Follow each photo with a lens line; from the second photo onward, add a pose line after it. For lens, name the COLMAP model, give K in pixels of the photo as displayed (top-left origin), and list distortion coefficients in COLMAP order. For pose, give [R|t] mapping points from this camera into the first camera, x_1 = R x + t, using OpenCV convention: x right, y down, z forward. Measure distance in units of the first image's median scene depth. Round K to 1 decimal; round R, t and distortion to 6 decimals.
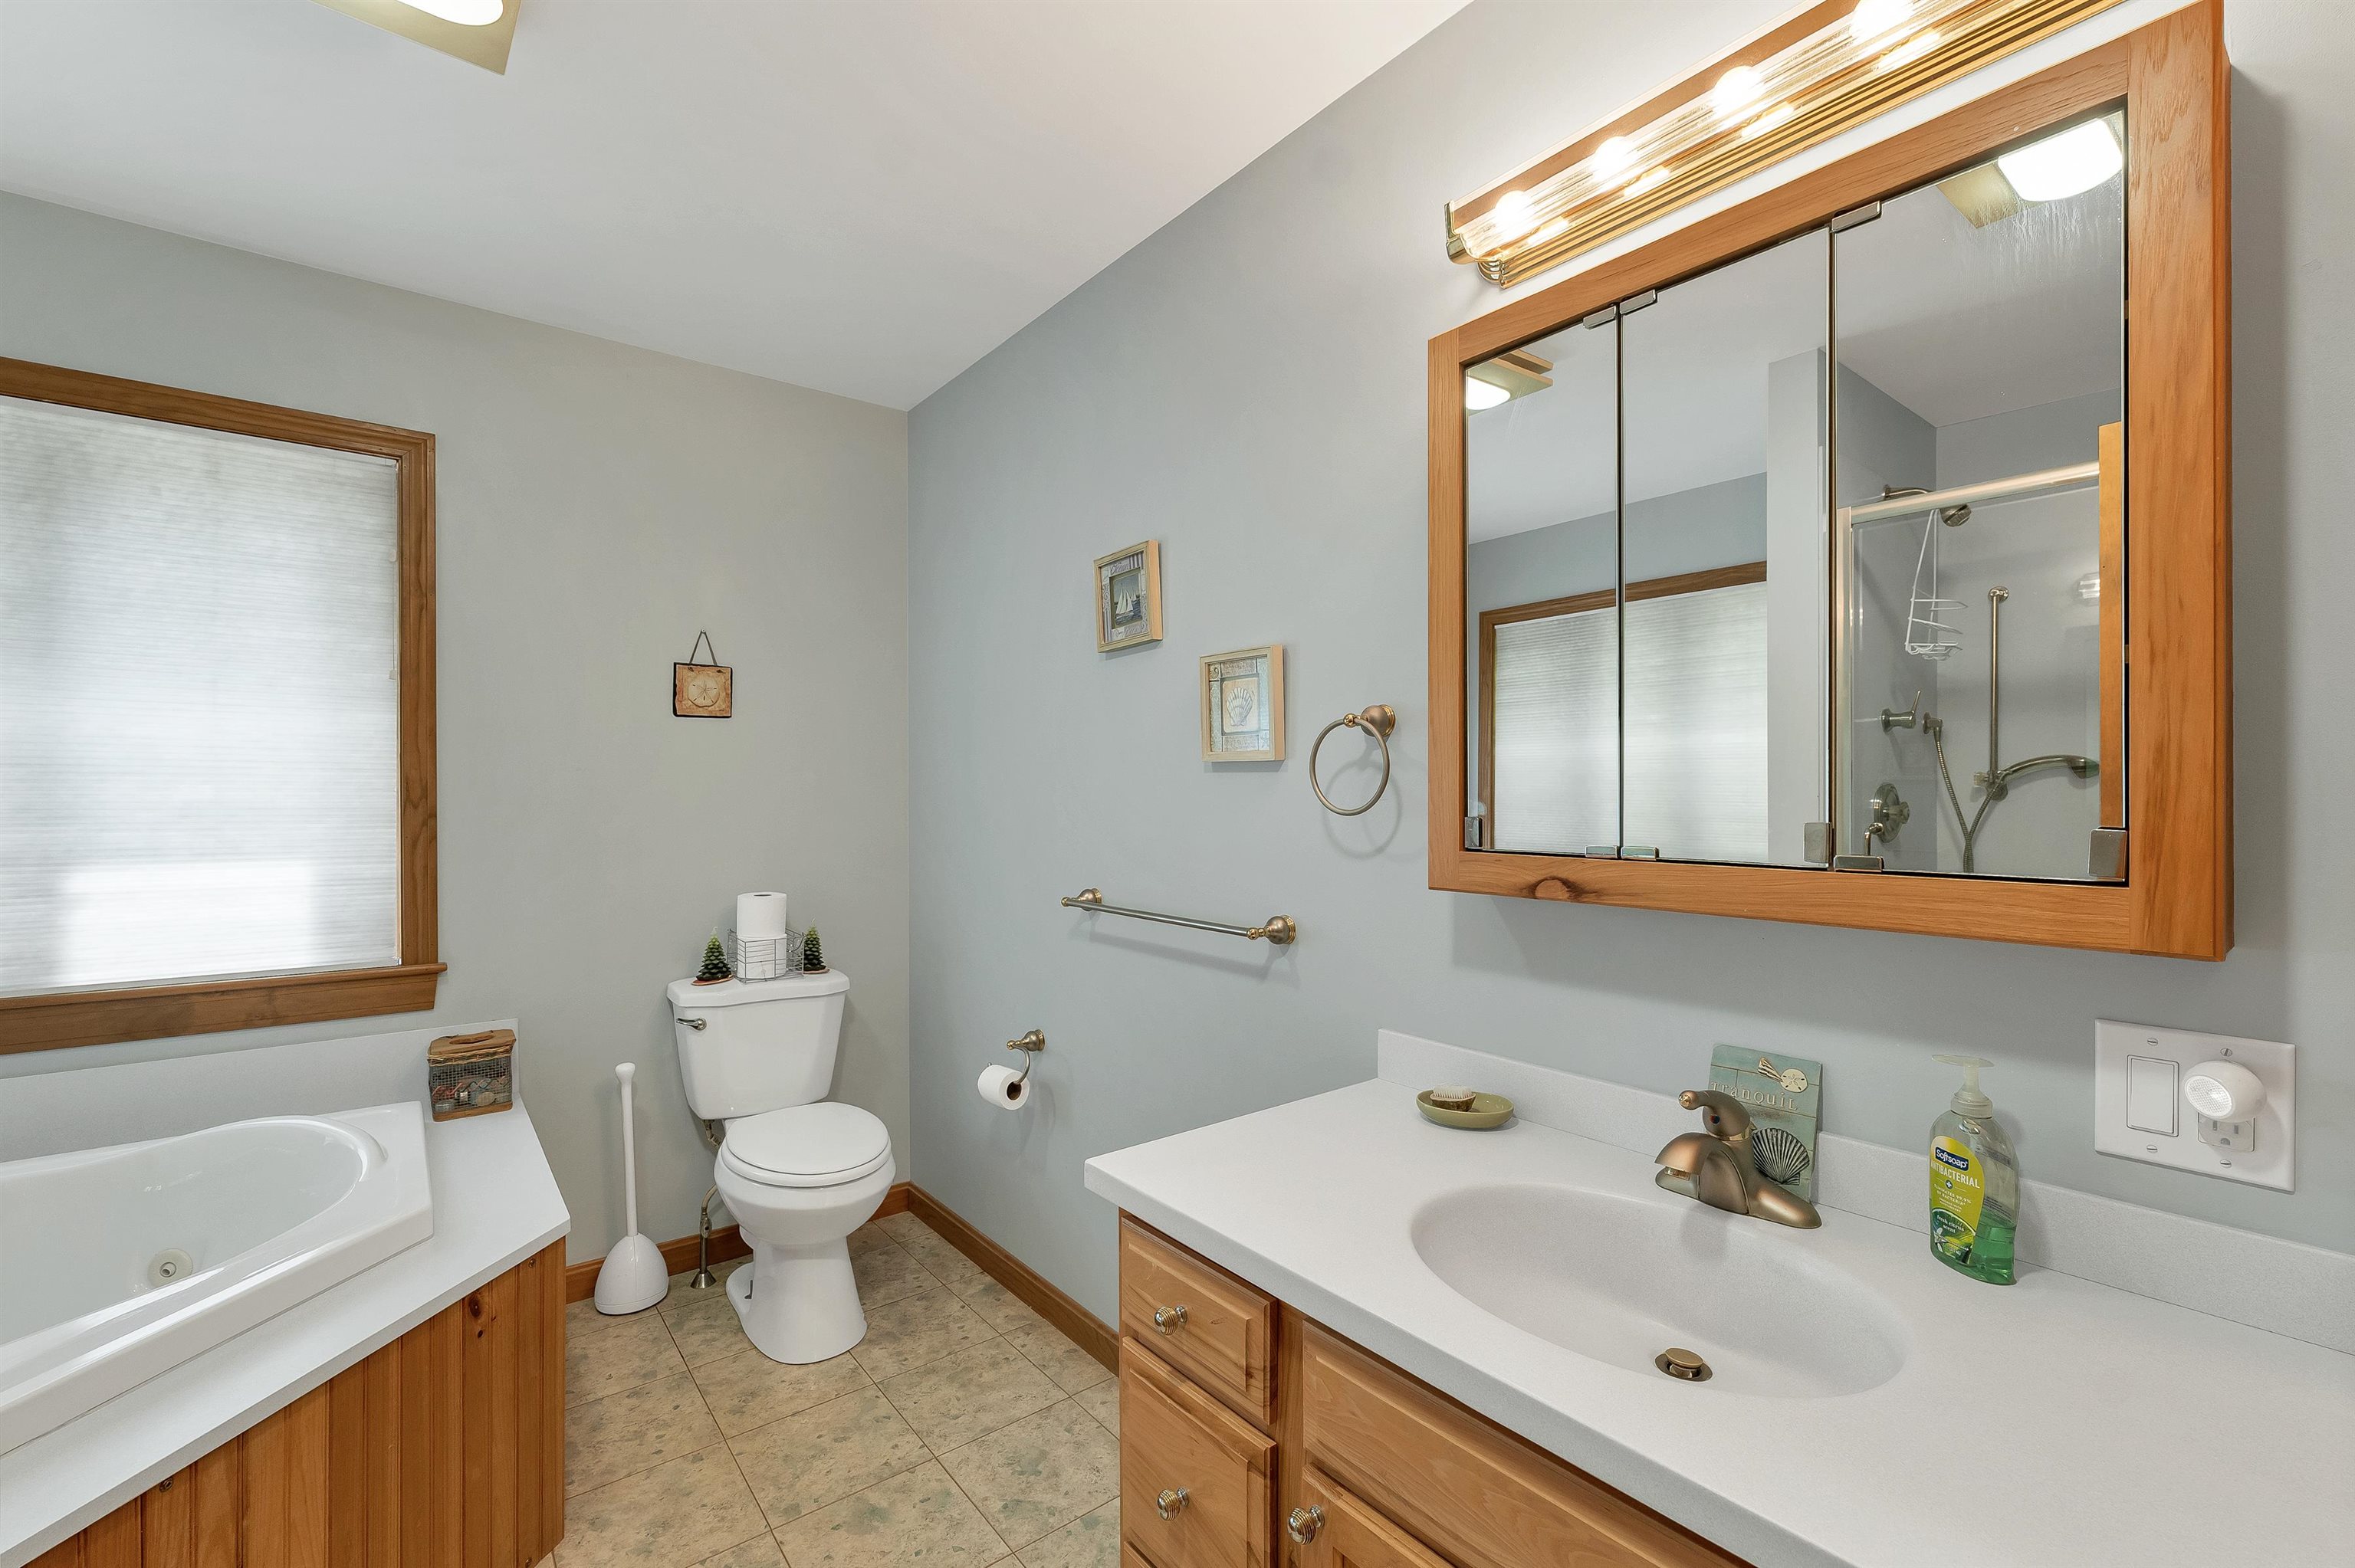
lens RADIAL K [[1007.8, 0, 1174.9], [0, 1007.8, 795.3], [0, 0, 1]] dist [0.020026, 0.000218]
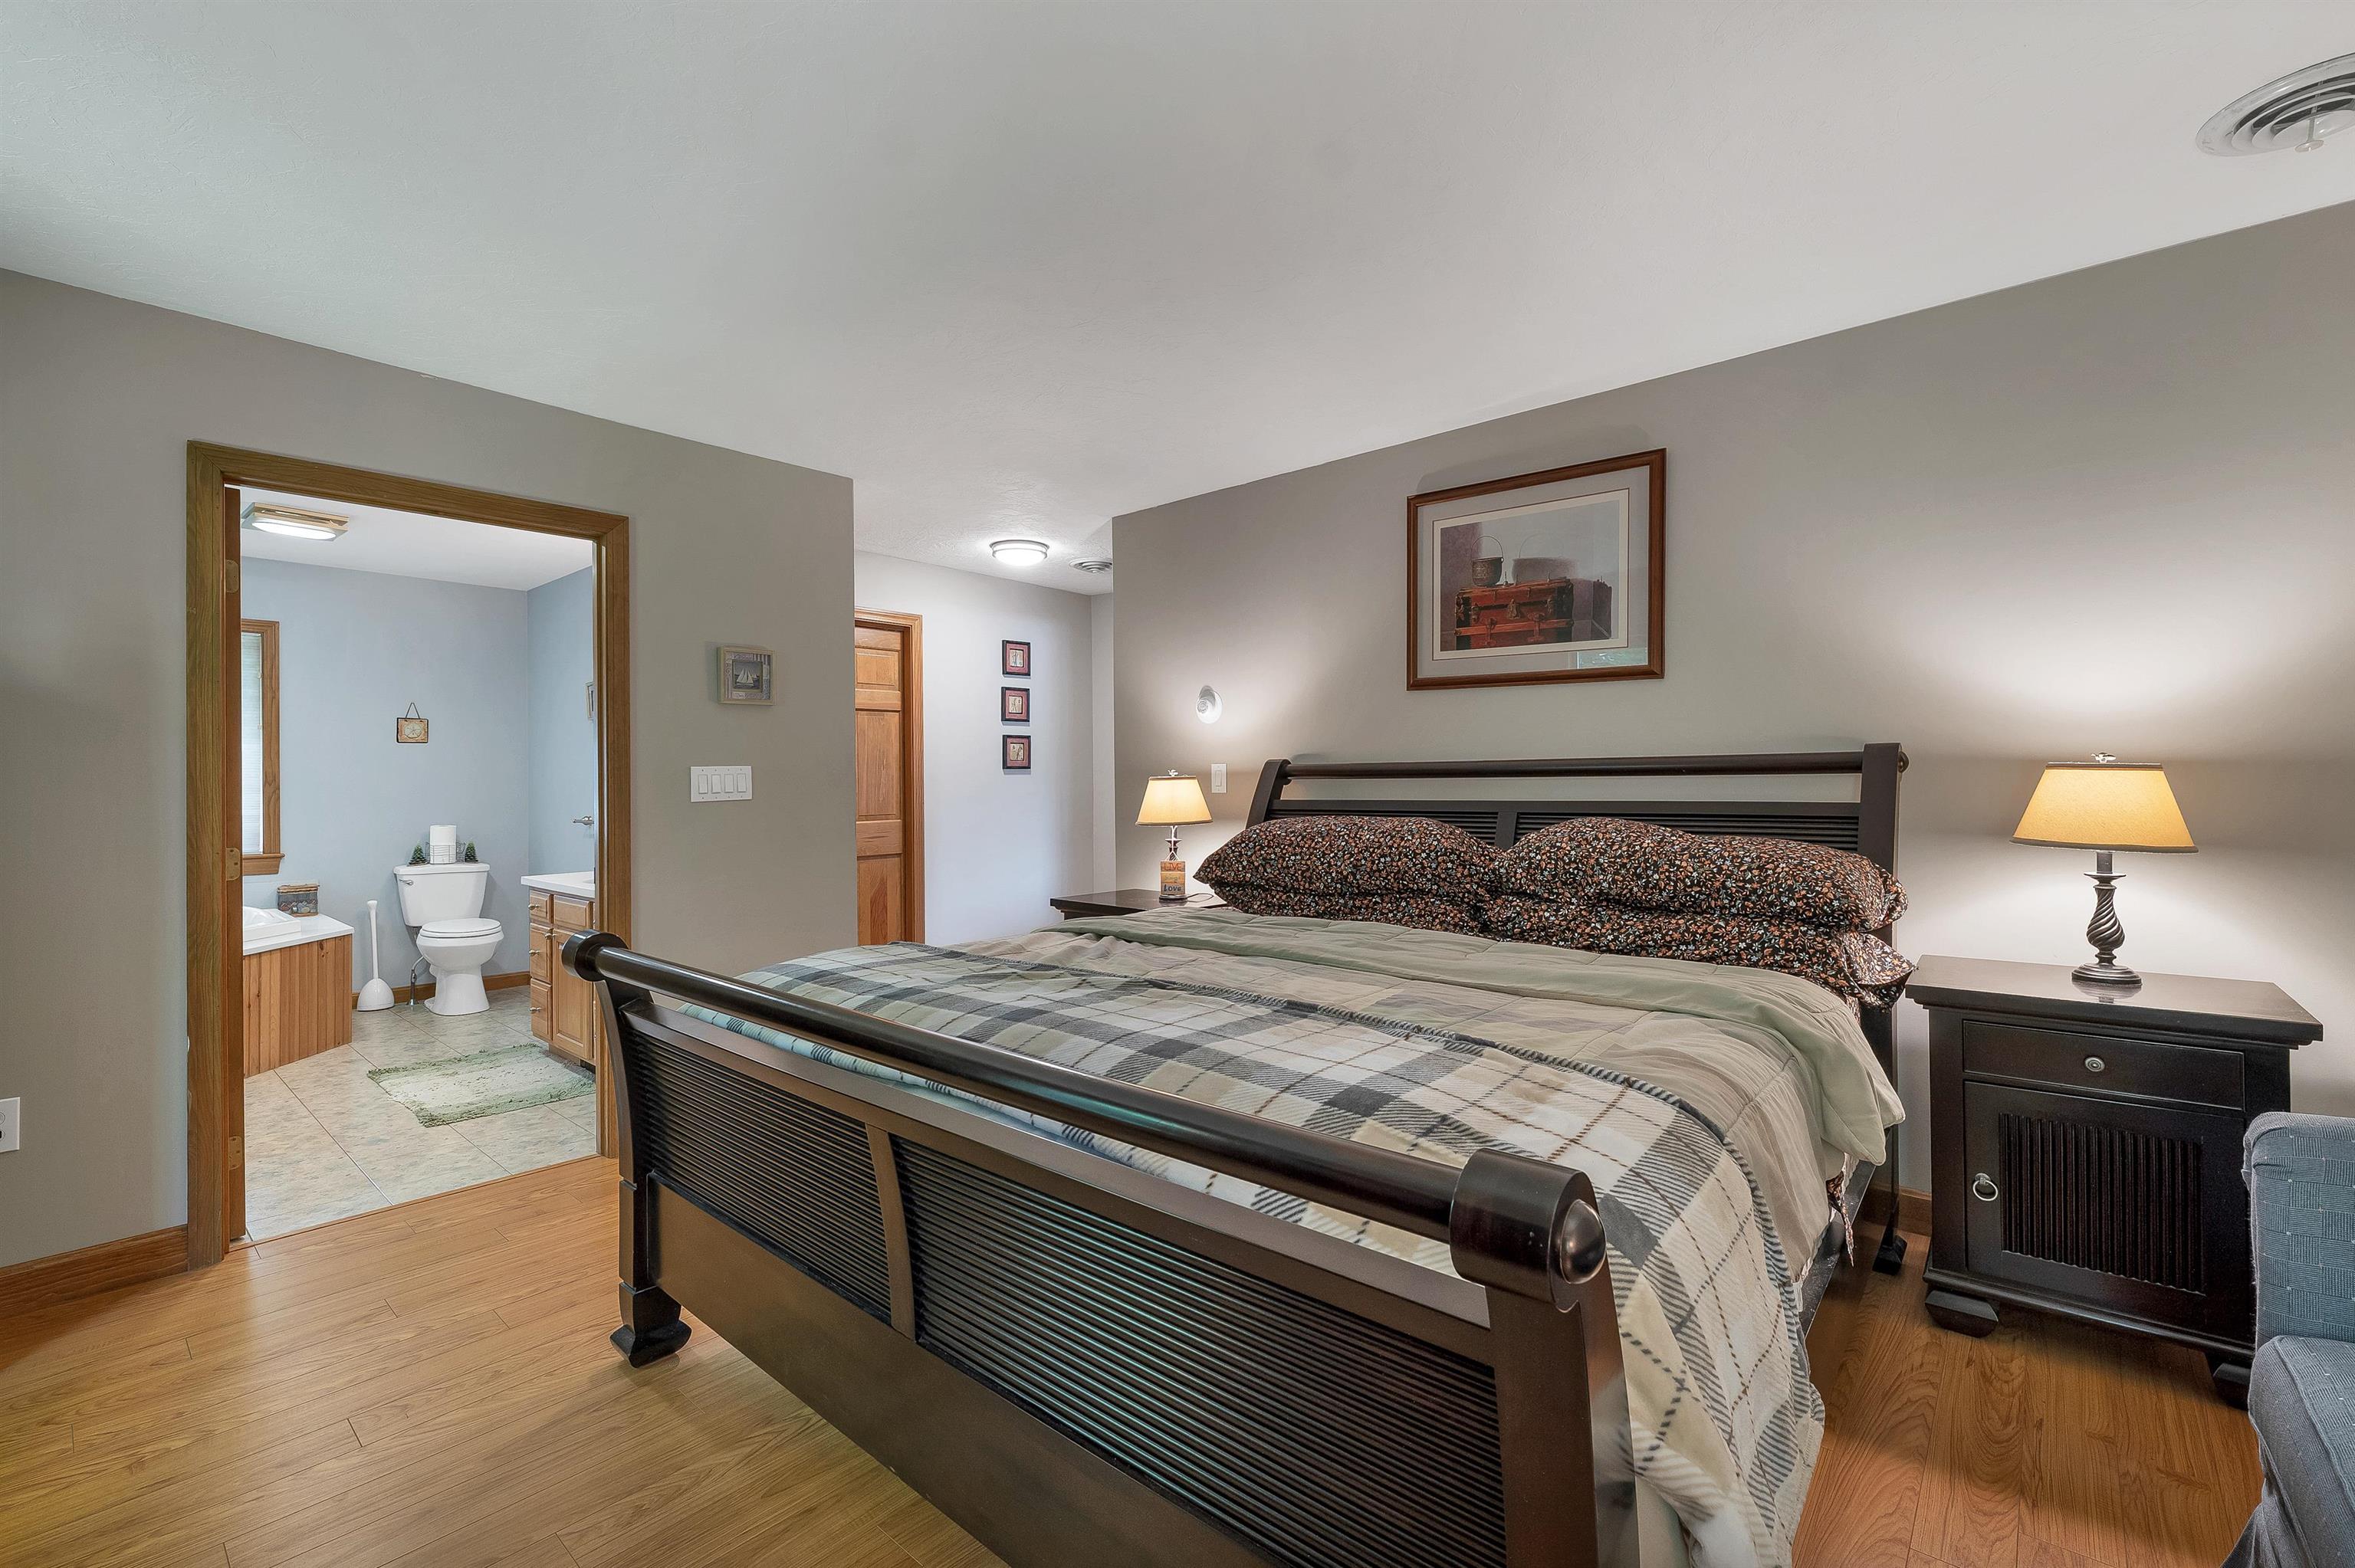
lens RADIAL K [[1010.7, 0, 1180.7], [0, 1010.7, 770.7], [0, 0, 1]] dist [0.001435, 0.000003]
pose [[0.982004, -0.004338, 0.188808, 0.743589], [0.006785, 0.999901, -0.012315, 0.019303], [-0.188736, 0.013374, 0.981937, -1.442677]]
